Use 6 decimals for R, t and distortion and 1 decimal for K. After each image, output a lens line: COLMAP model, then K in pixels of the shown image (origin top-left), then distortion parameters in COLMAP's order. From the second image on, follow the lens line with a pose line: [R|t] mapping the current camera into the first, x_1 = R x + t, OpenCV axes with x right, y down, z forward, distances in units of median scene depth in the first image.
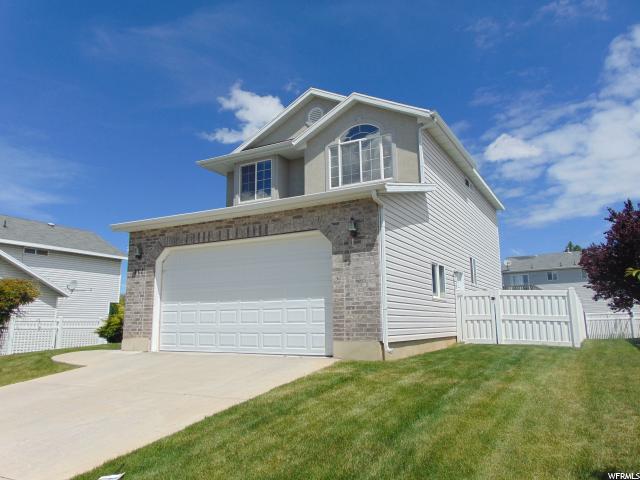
lens RADIAL K [[488.4, 0, 320.0], [0, 488.4, 240.0], [0, 0, 1]] dist [-0.006548, 0.039527]
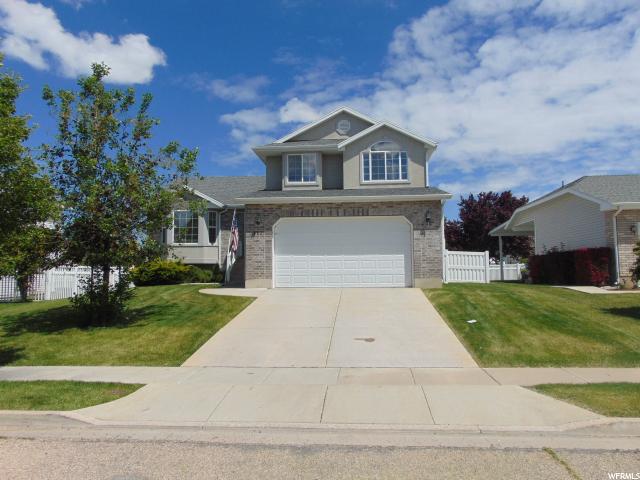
lens RADIAL K [[514.1, 0, 320.0], [0, 514.1, 240.0], [0, 0, 1]] dist [0.009051, 0.010609]
pose [[0.898300, 0.030976, 0.438290, -0.785051], [-0.072694, 0.994243, 0.078723, -0.041183], [-0.433328, -0.102578, 0.895380, -0.375181]]
